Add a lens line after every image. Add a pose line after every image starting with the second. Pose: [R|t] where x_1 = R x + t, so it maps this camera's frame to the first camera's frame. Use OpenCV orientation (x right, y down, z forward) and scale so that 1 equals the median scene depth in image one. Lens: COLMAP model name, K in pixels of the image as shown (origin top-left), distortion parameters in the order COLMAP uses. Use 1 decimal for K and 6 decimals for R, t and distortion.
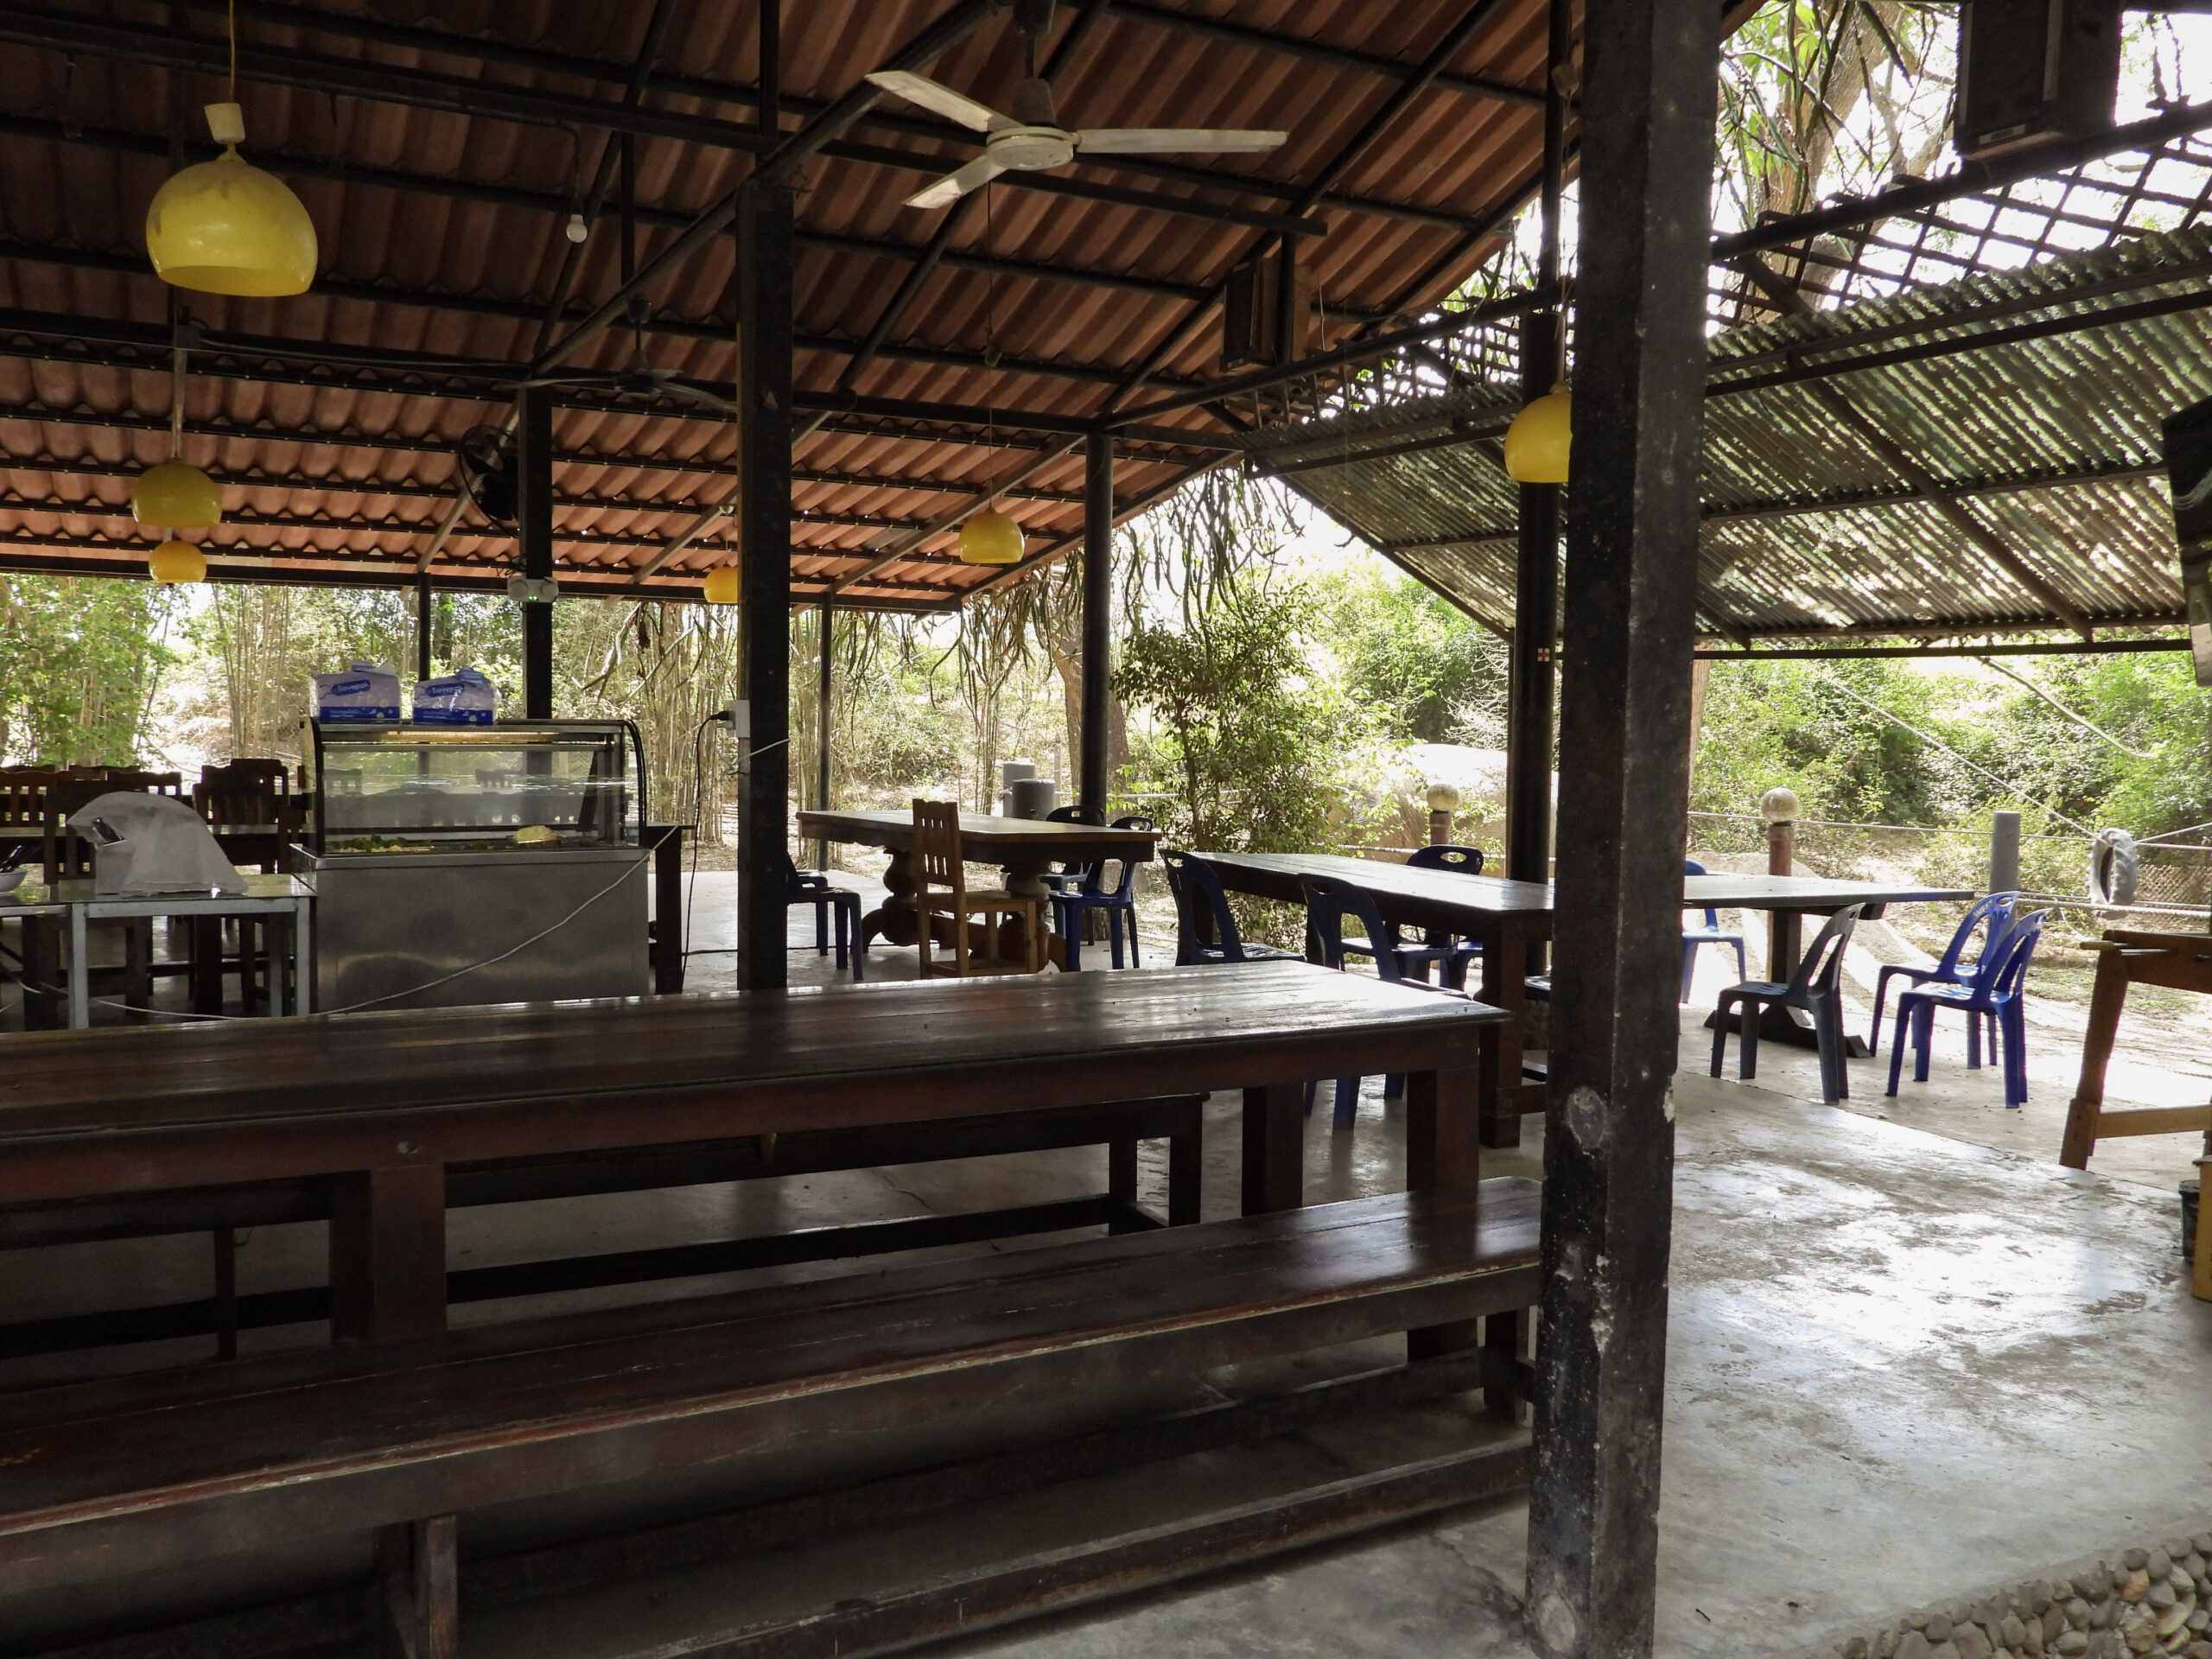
lens RADIAL K [[1846.0, 0, 1106.0], [0, 1846.0, 829.5], [0, 0, 1]] dist [-0.013286, -0.005165]
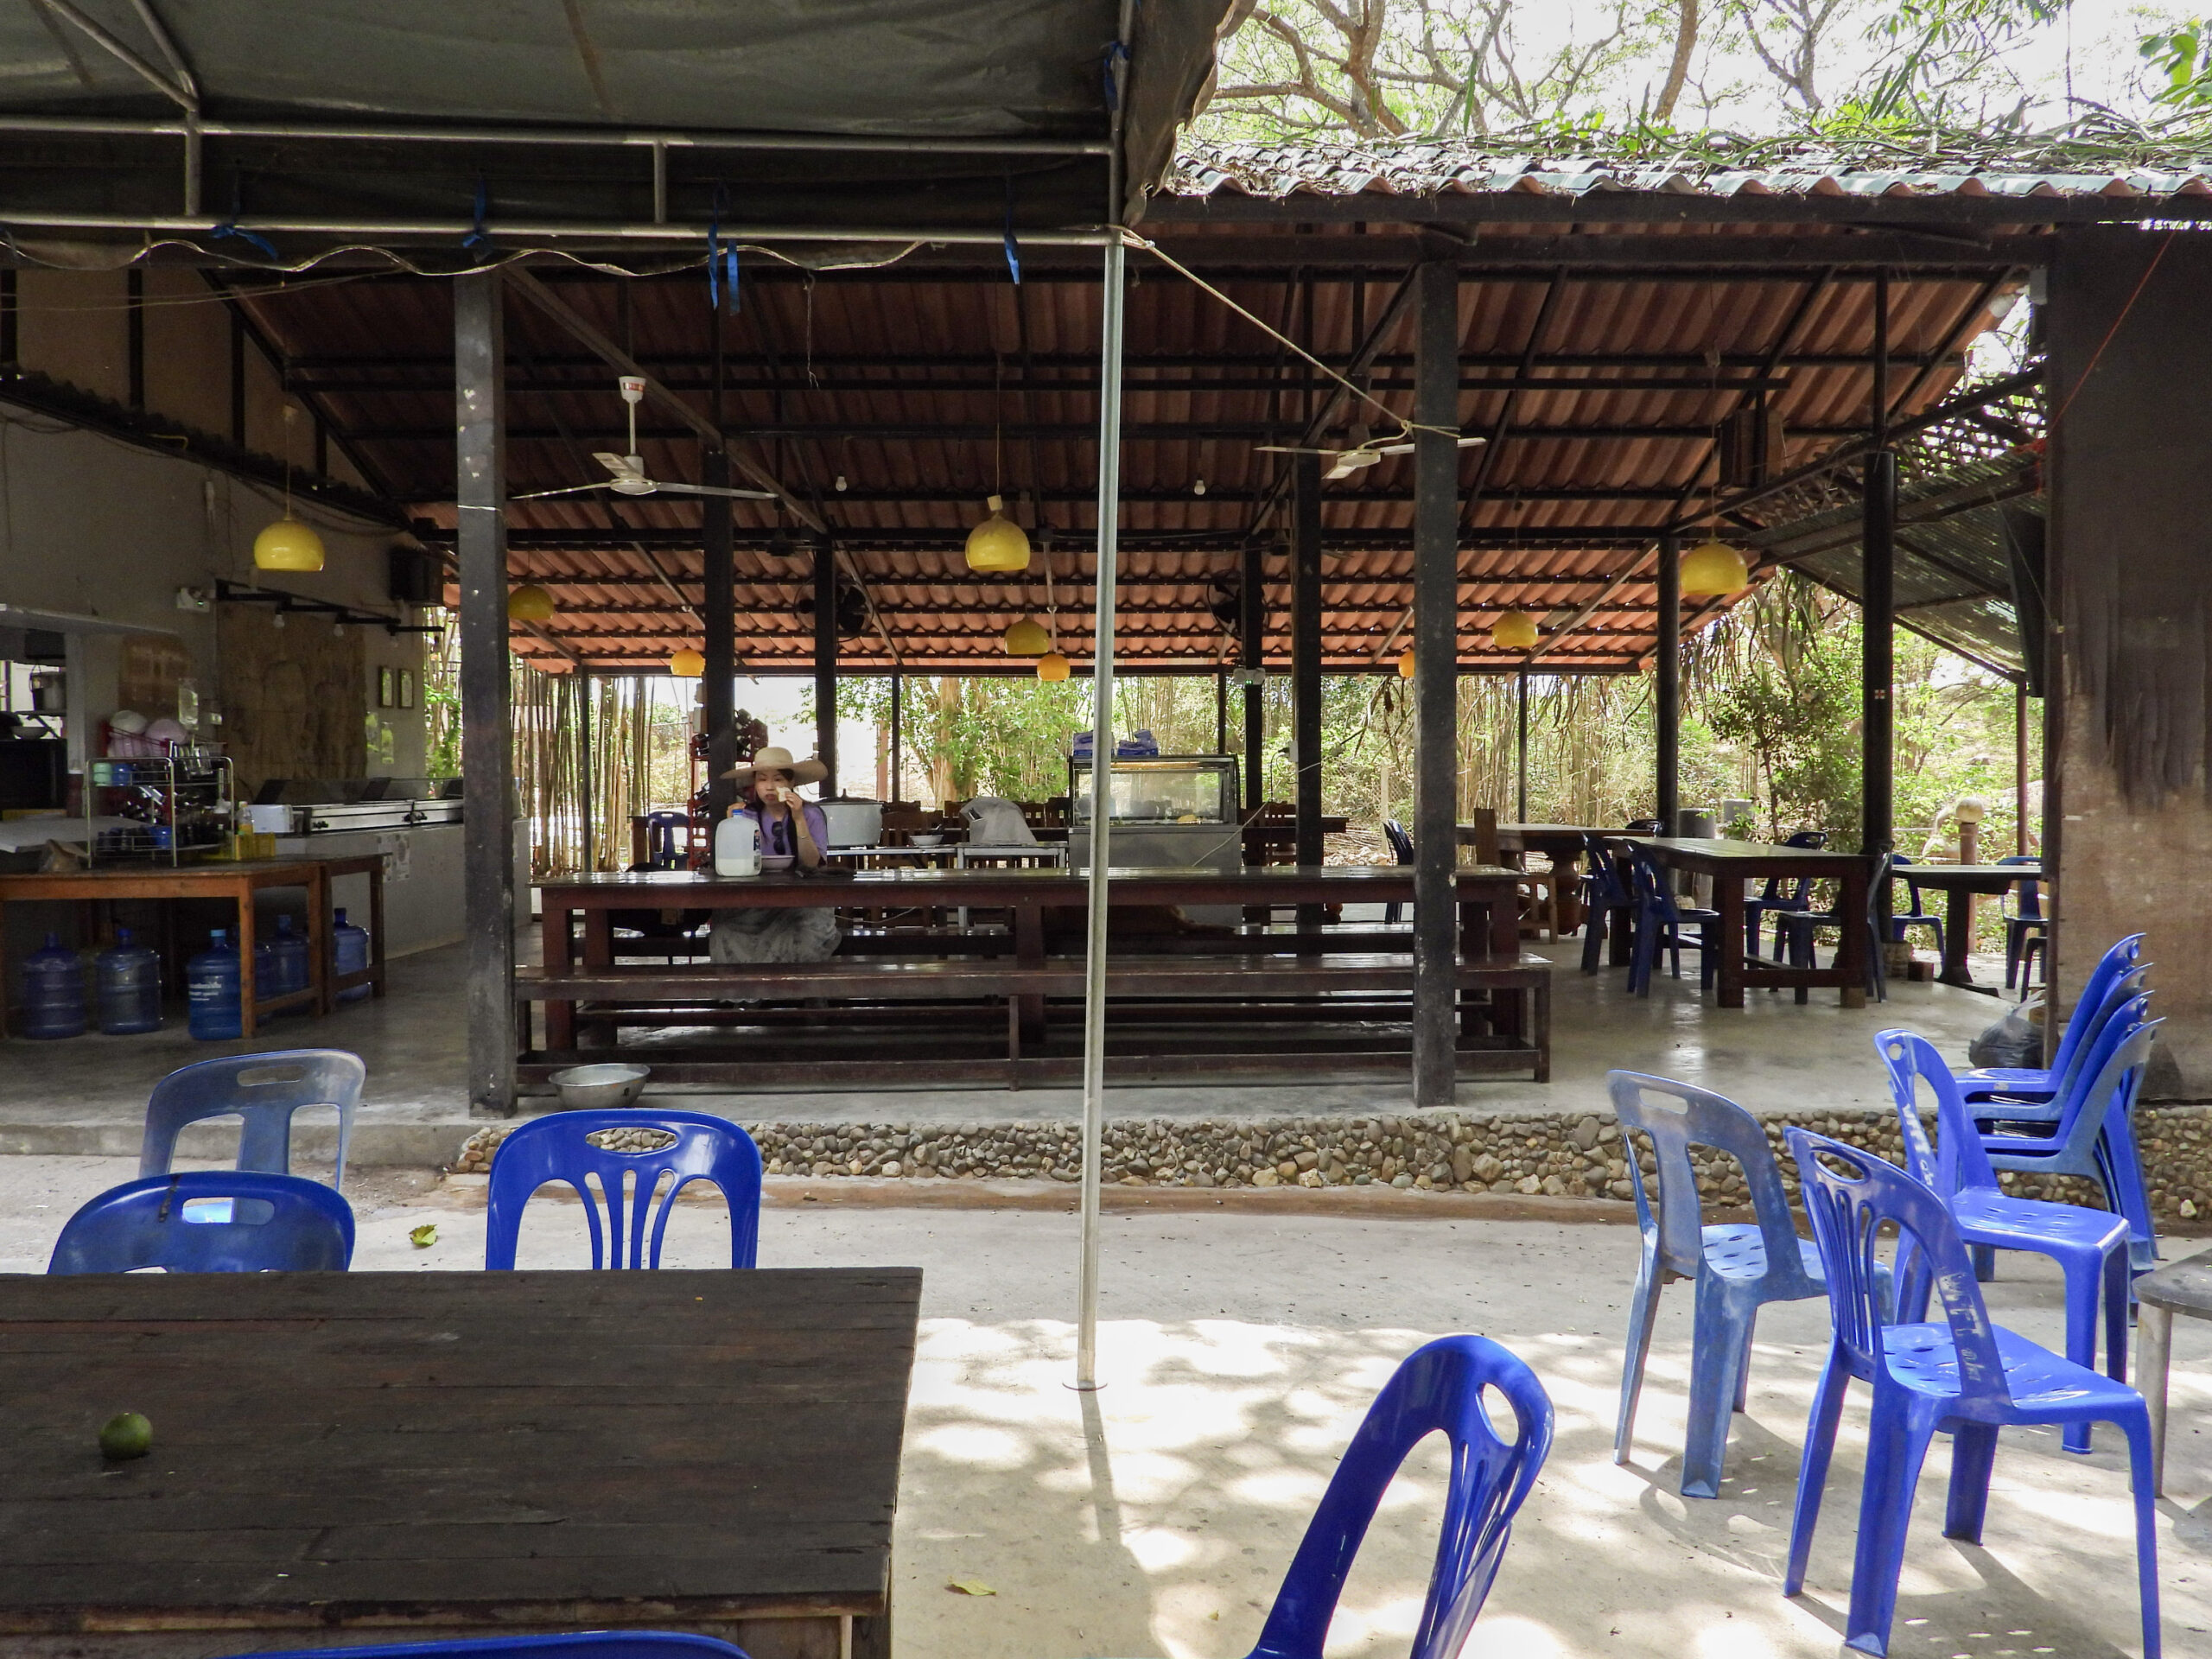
lens RADIAL K [[1846.0, 0, 1106.0], [0, 1846.0, 829.5], [0, 0, 1]] dist [-0.013286, -0.005165]
pose [[0.885791, -0.007688, -0.464020, 0.214174], [-0.007624, 0.999487, -0.031114, 0.032907], [0.464021, 0.031098, 0.885278, -0.296637]]
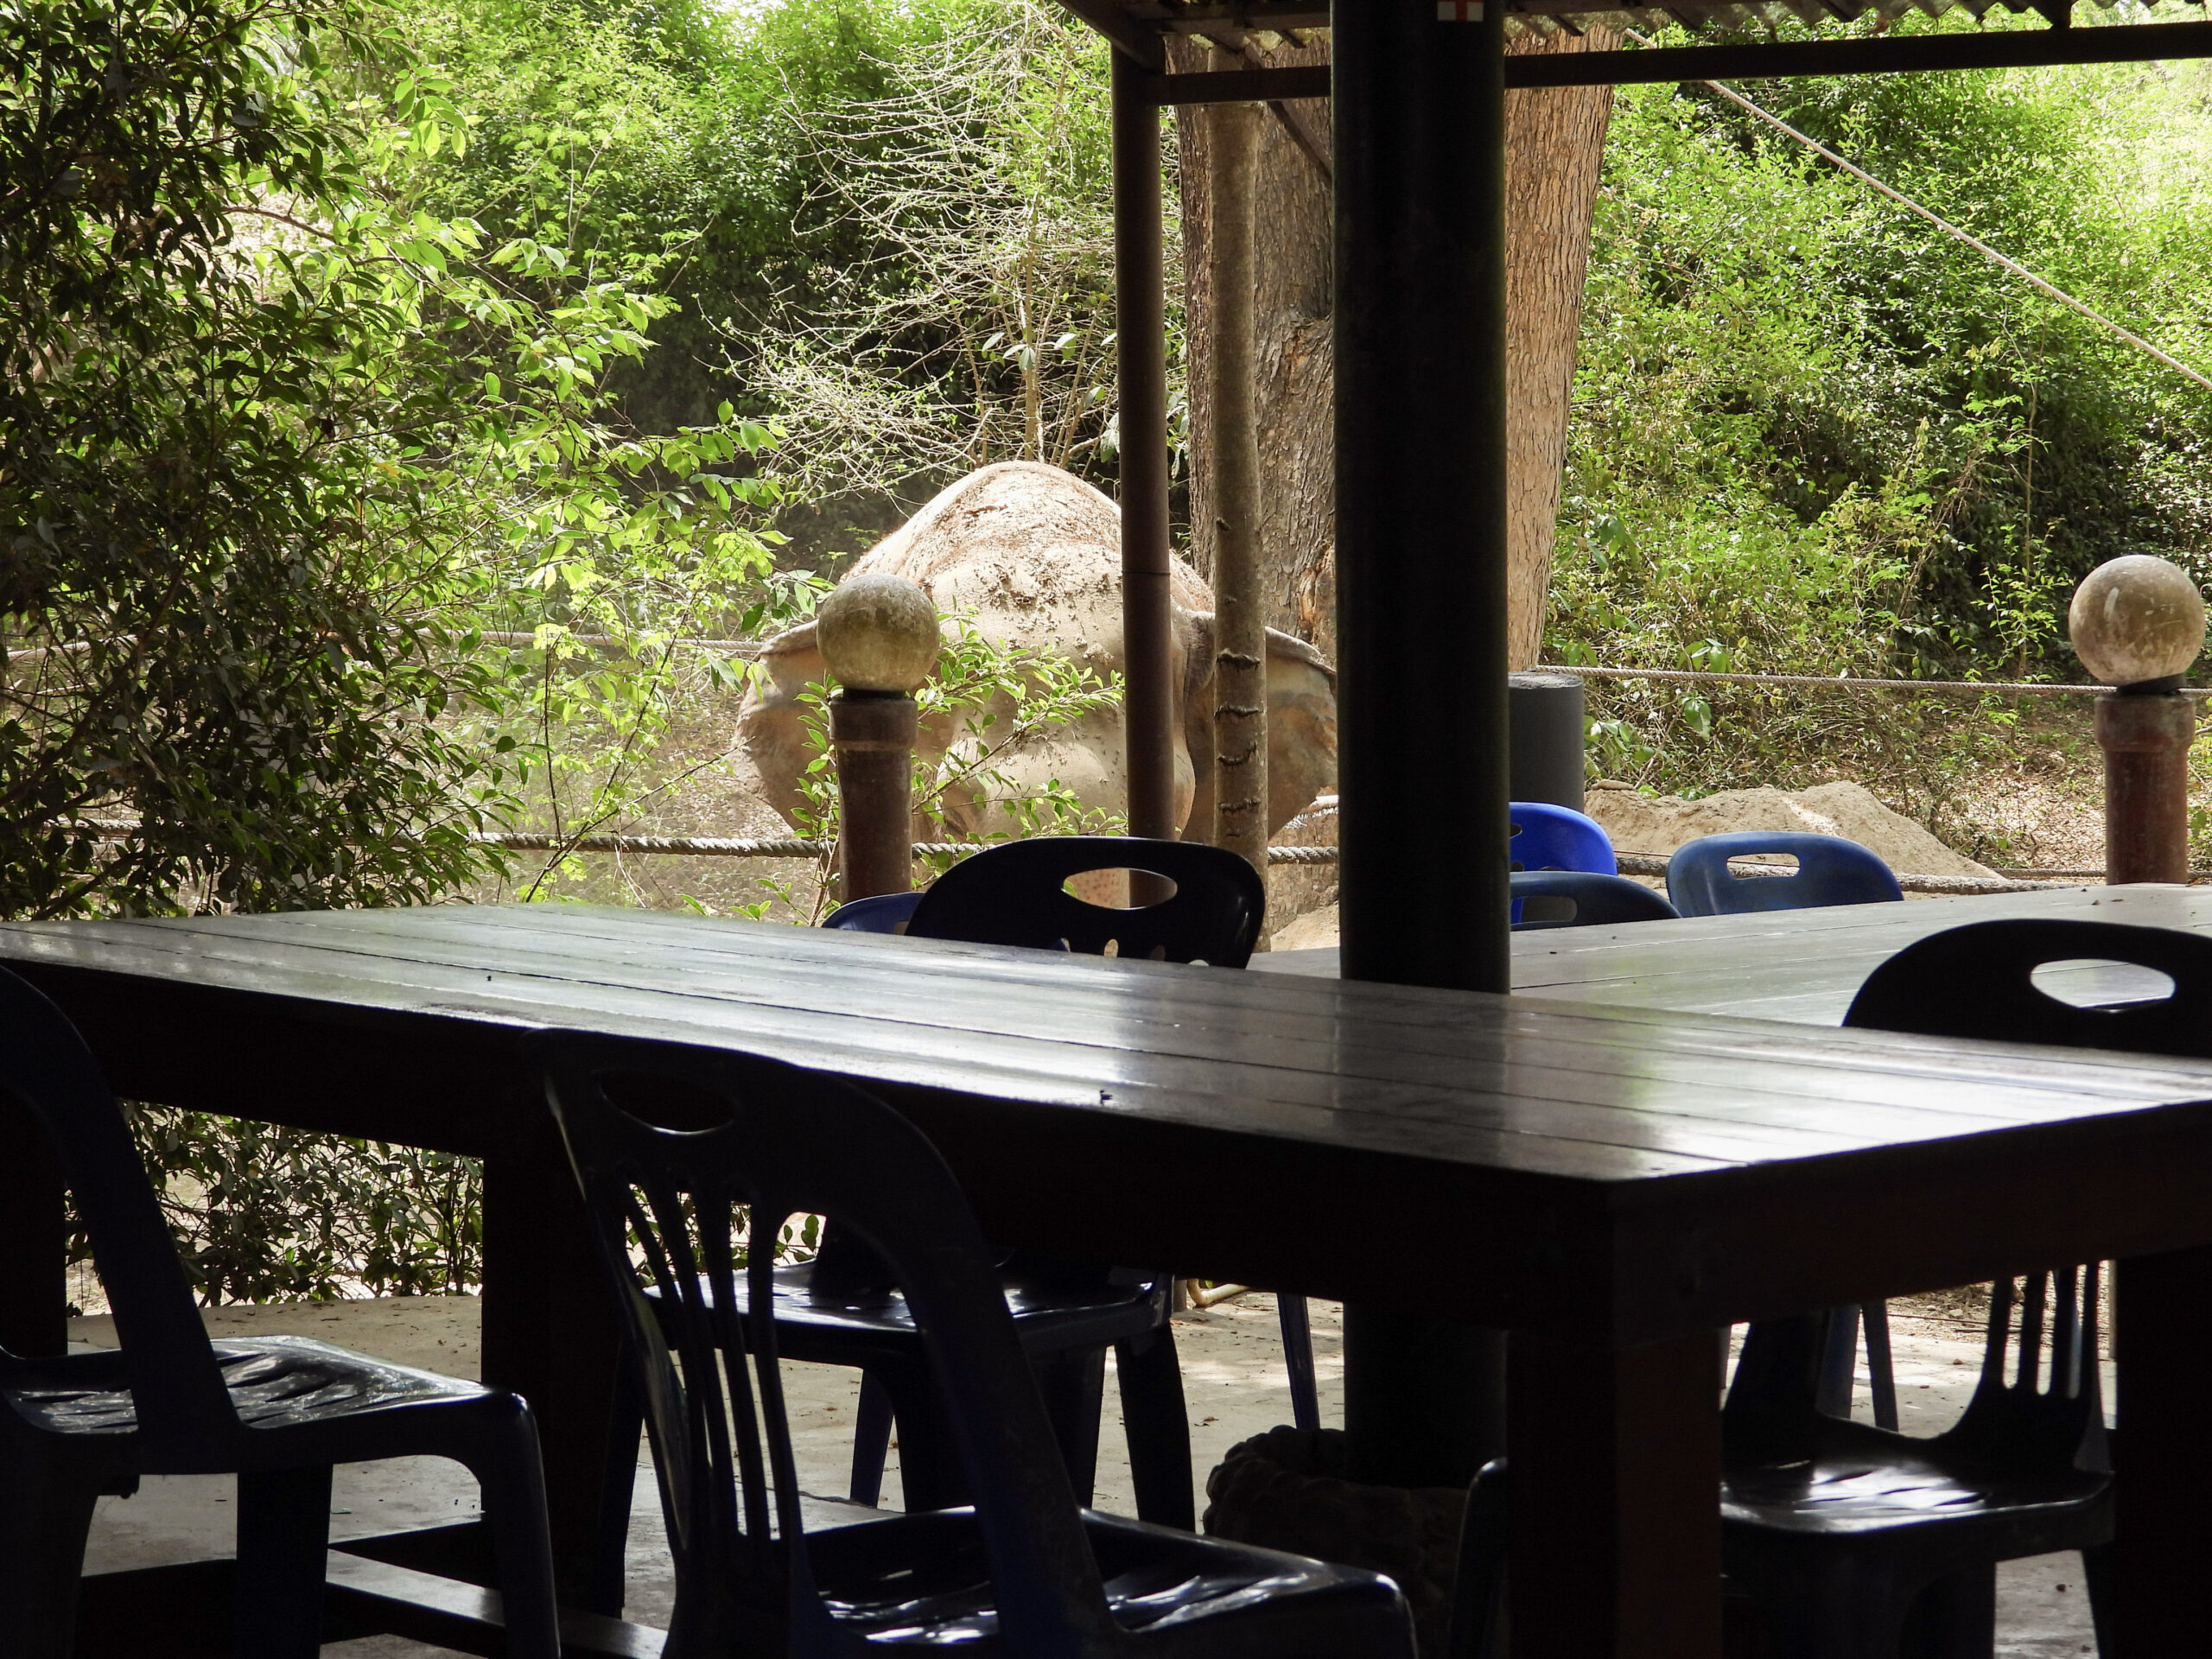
lens RADIAL K [[6047.3, 0, 1106.0], [0, 6047.3, 829.5], [0, 0, 1]] dist [0.056532, 0.108985]
pose [[0.969069, -0.043744, 0.242882, 0.003083], [0.041211, 0.999030, 0.015501, -0.001853], [-0.243325, -0.005012, 0.969932, 0.139953]]
